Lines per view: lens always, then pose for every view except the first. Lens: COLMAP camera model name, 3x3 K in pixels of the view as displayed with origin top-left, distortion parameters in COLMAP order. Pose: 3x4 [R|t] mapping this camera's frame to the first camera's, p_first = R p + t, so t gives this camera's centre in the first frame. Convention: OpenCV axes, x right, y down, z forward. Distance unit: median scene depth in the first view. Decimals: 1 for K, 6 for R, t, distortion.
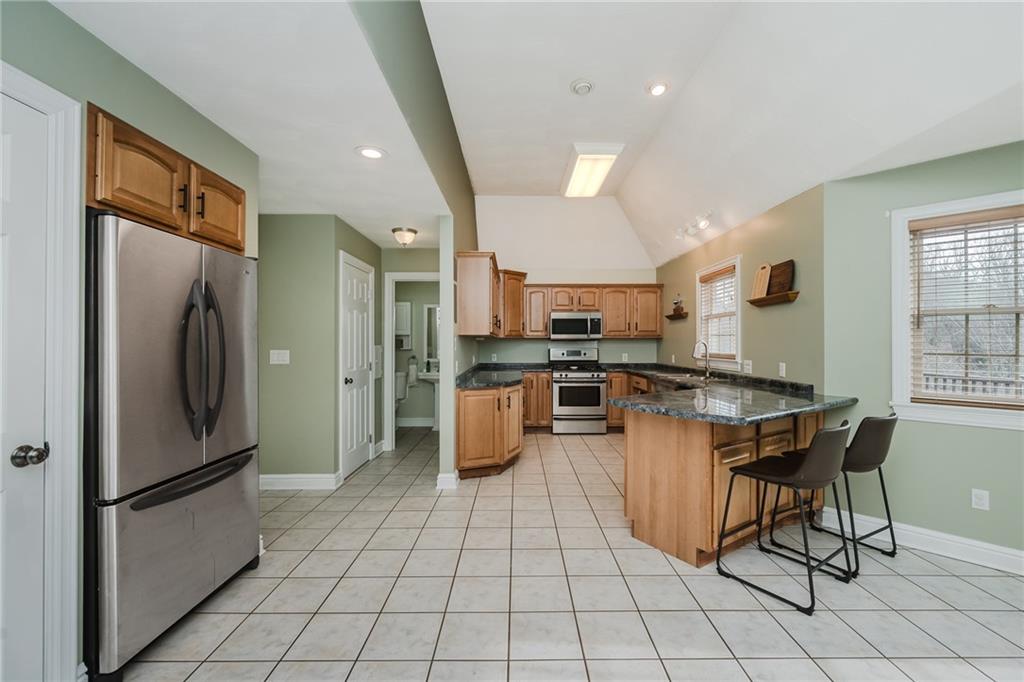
lens RADIAL K [[422.6, 0, 521.0], [0, 422.6, 341.5], [0, 0, 1]] dist [-0.008047, -0.000563]
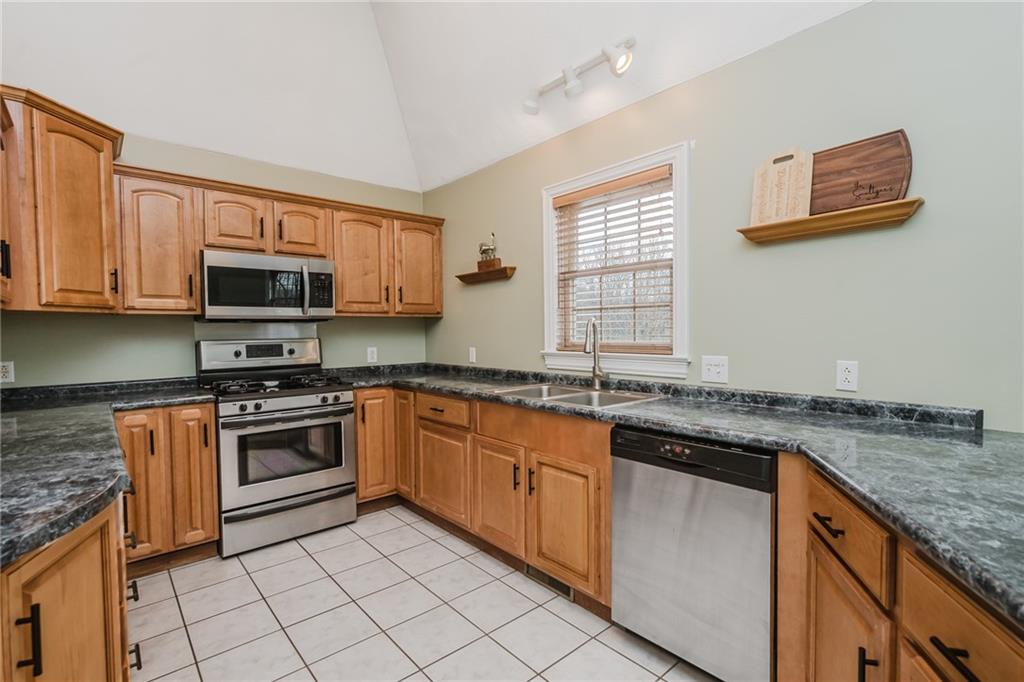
lens RADIAL K [[478.7, 0, 517.9], [0, 478.7, 345.3], [0, 0, 1]] dist [-0.003205, 0.000268]
pose [[0.758942, -0.029720, 0.650480, -0.000029], [0.008071, 0.999310, 0.036241, 0.010554], [-0.651108, -0.022255, 0.758658, 0.764489]]
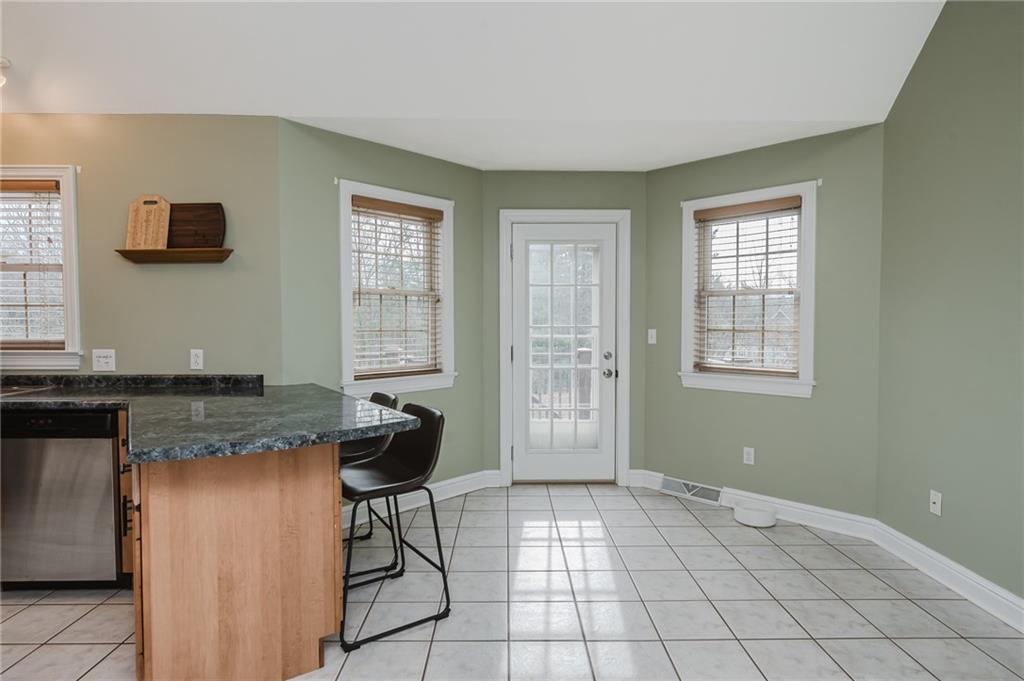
lens RADIAL K [[549.3, 0, 511.1], [0, 549.3, 340.6], [0, 0, 1]] dist [-0.001167, -0.000537]
pose [[0.001937, -0.038502, 0.999257, -0.253327], [-0.004240, 0.999249, 0.038510, -0.000316], [-0.999989, -0.004312, 0.001773, 0.441236]]
